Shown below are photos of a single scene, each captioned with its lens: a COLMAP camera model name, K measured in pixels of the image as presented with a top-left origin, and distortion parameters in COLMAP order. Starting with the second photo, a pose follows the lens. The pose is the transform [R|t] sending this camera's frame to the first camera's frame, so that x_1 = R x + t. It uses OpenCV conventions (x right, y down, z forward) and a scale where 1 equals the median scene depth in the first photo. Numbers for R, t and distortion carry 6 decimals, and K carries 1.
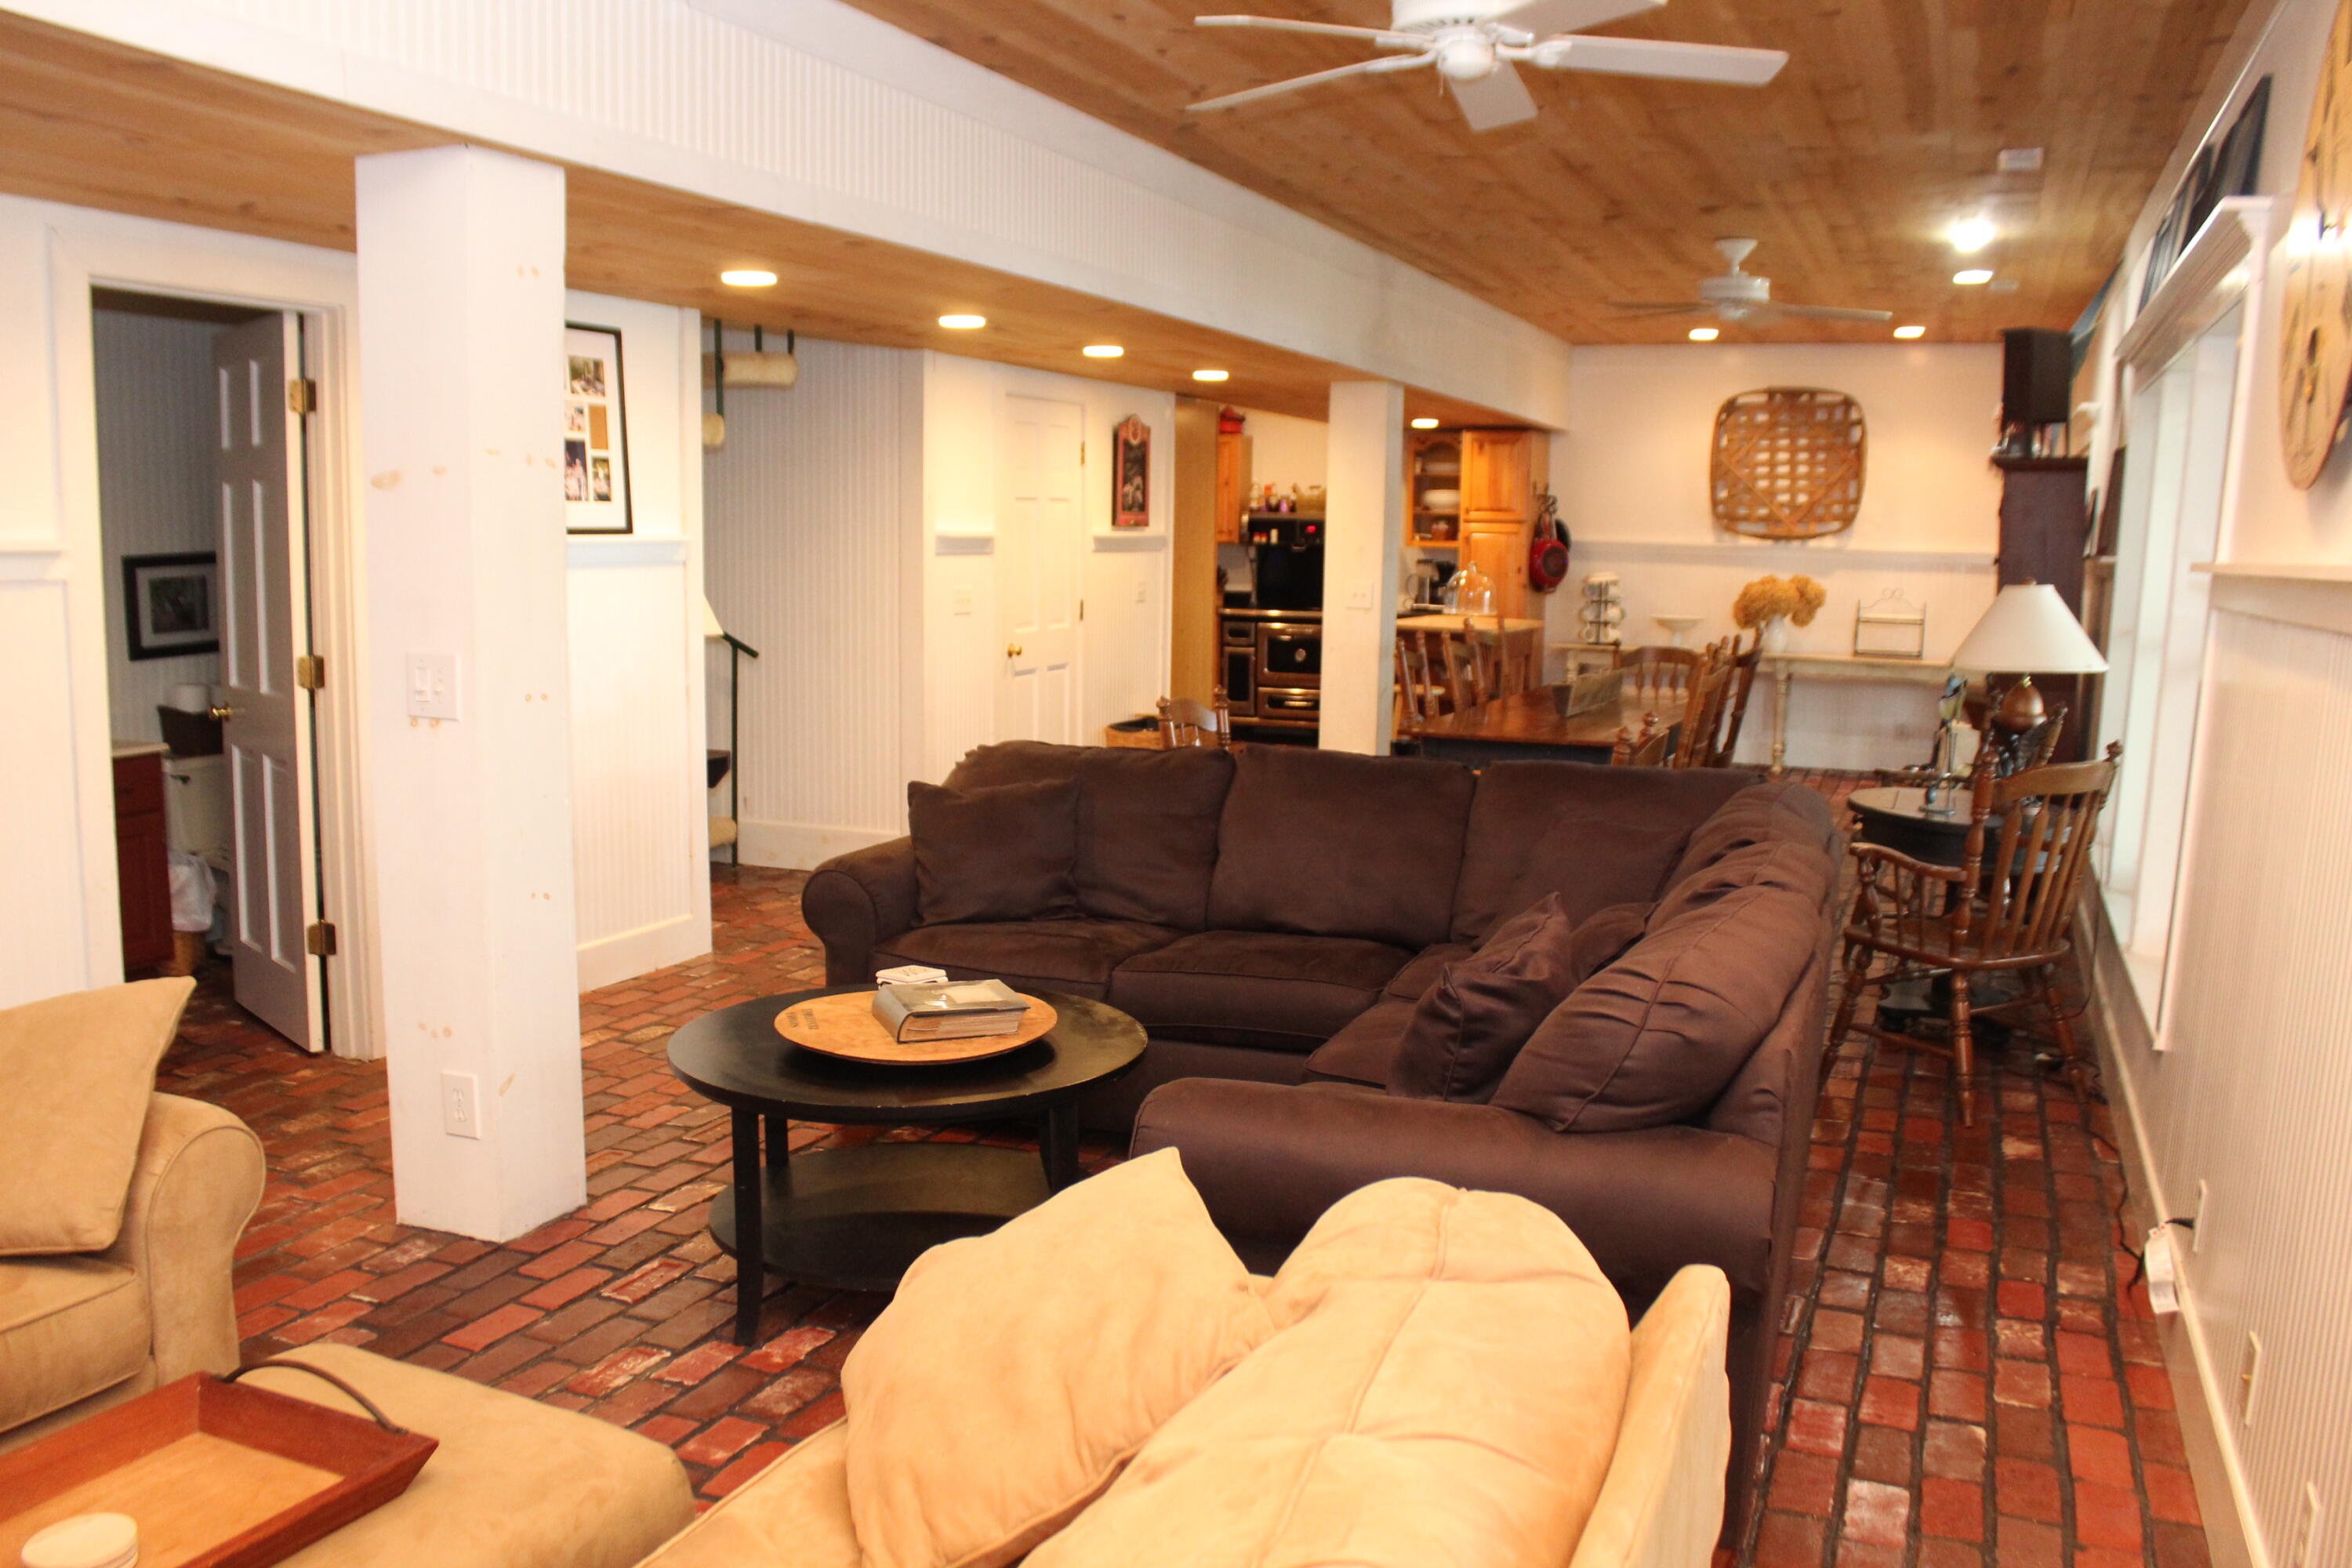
lens RADIAL K [[1939.5, 0, 1142.2], [0, 1939.5, 833.3], [0, 0, 1]] dist [-0.172341, 0.149080]
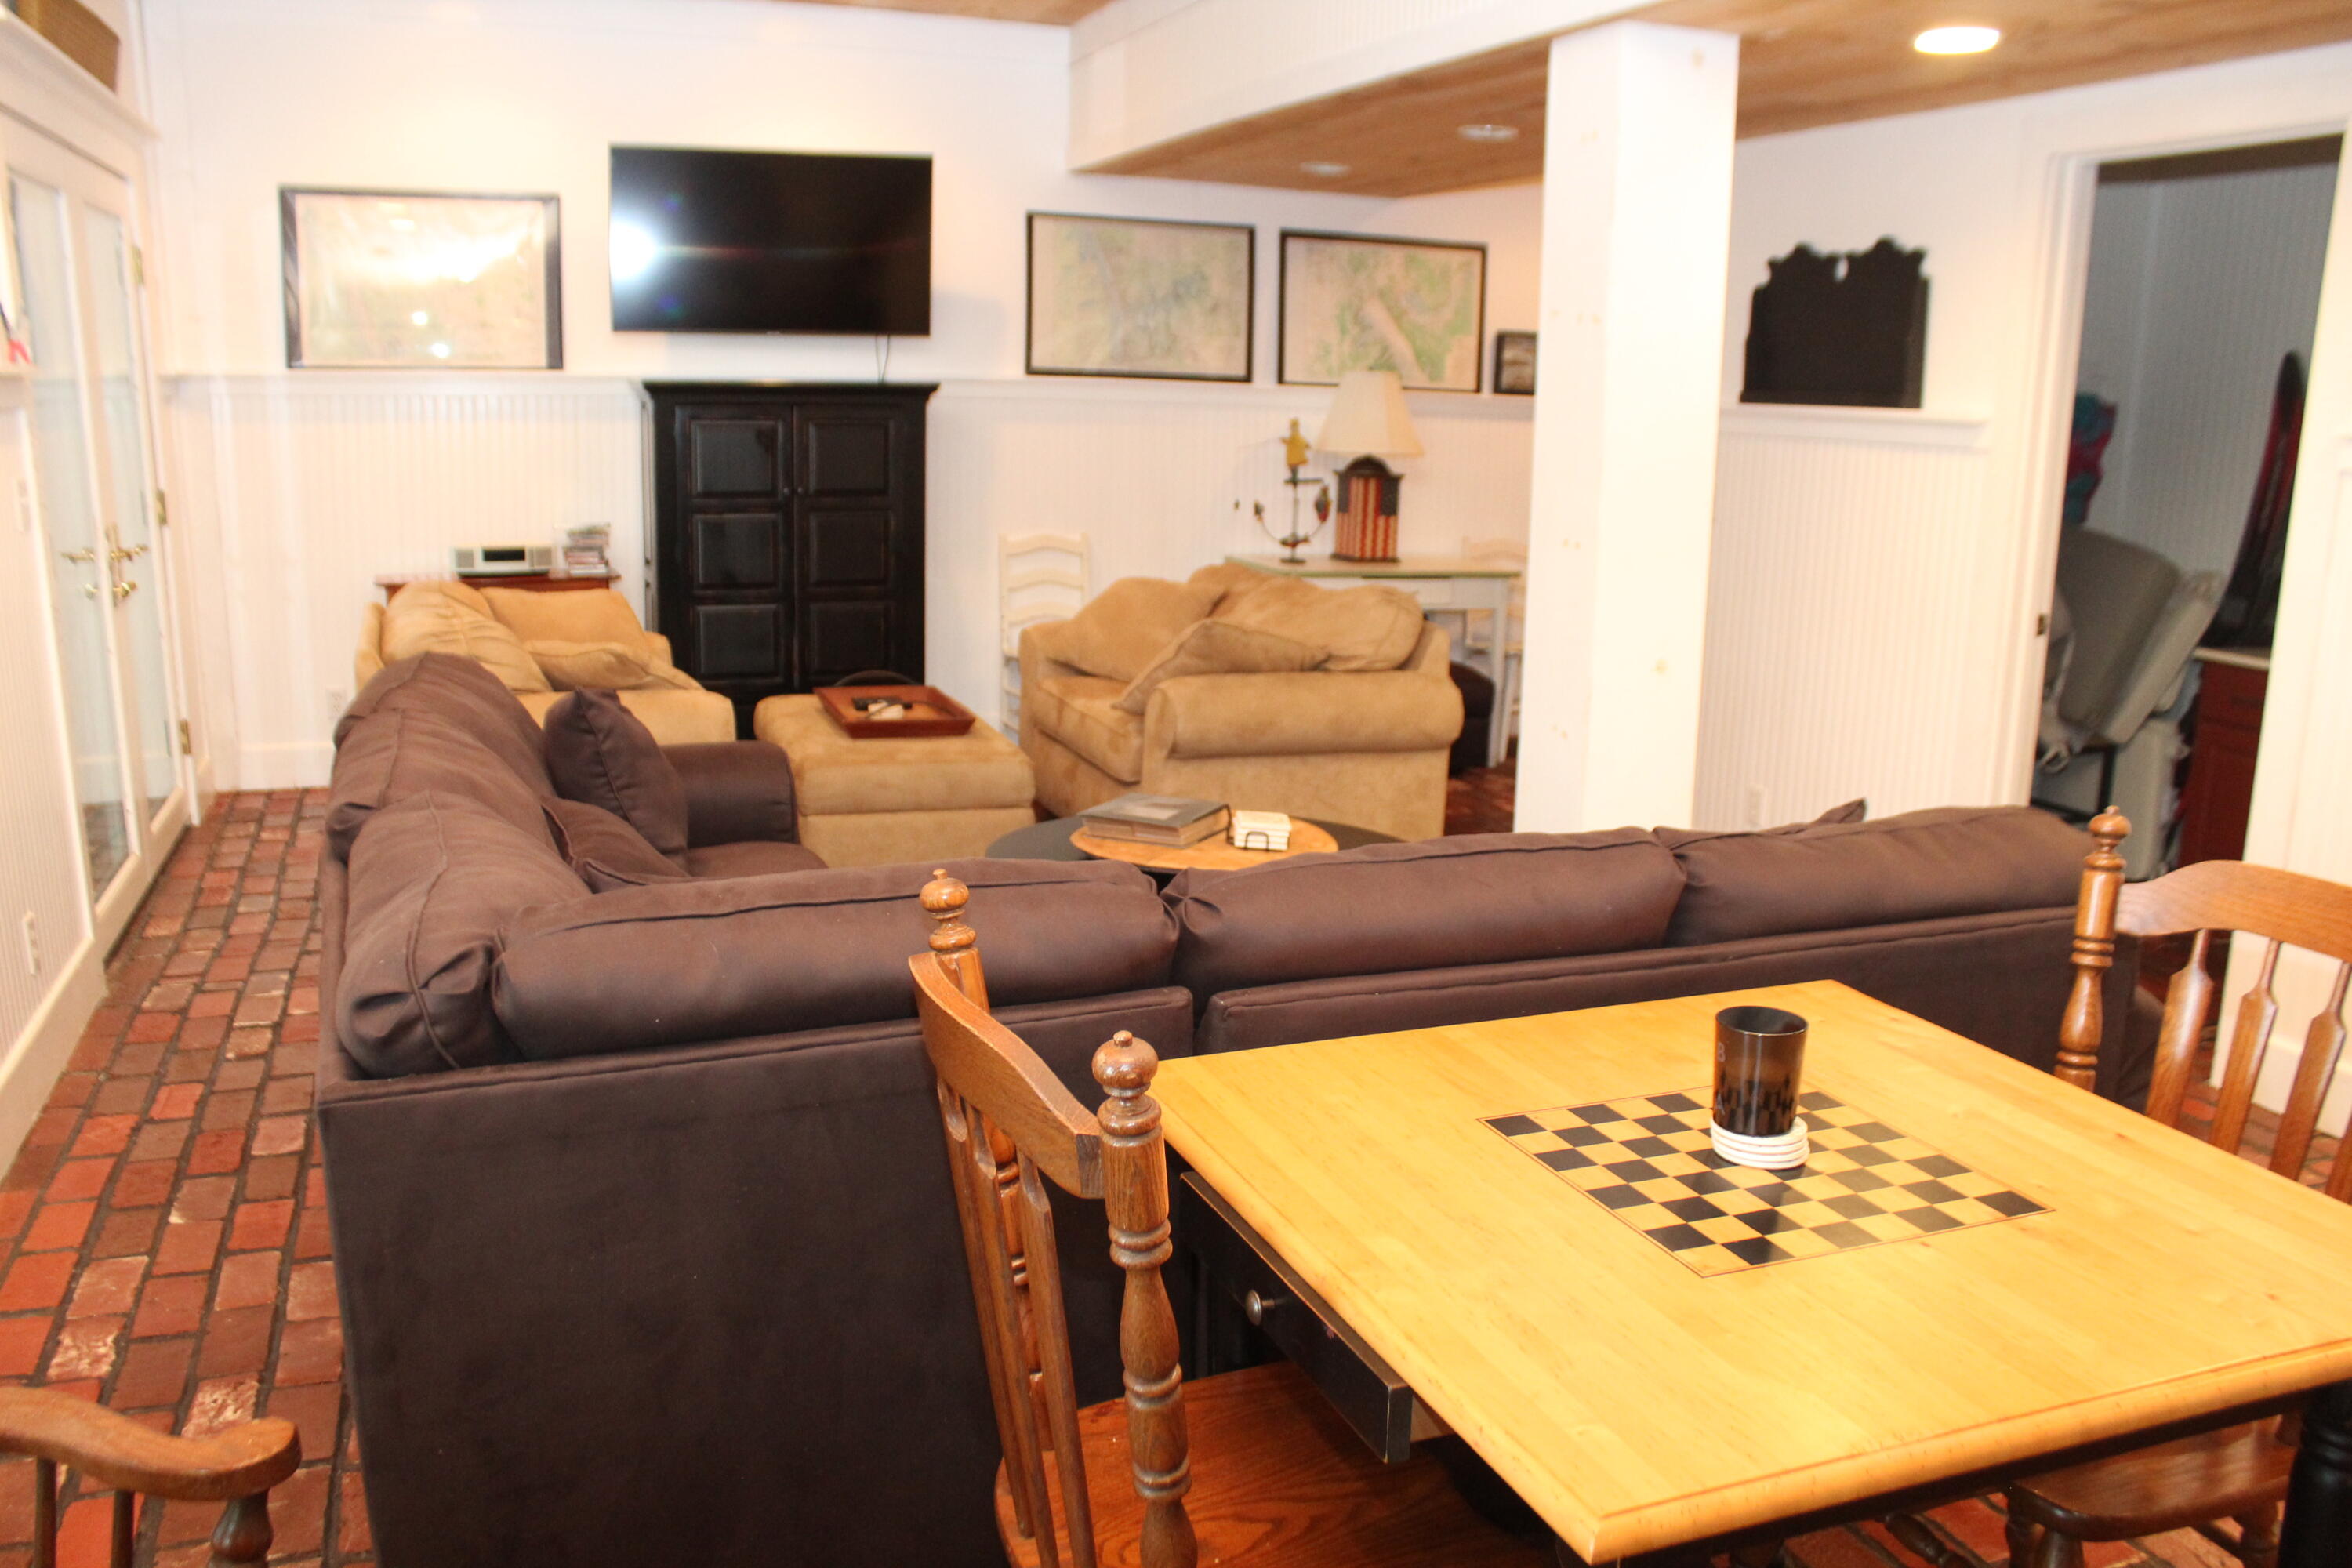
lens RADIAL K [[1939.5, 0, 1142.2], [0, 1939.5, 833.3], [0, 0, 1]] dist [-0.172341, 0.149080]
pose [[-0.729619, 0.121161, -0.673035, 0.697678], [-0.132324, 0.940566, 0.312771, -0.262063], [0.670929, 0.317263, -0.670223, 1.903479]]
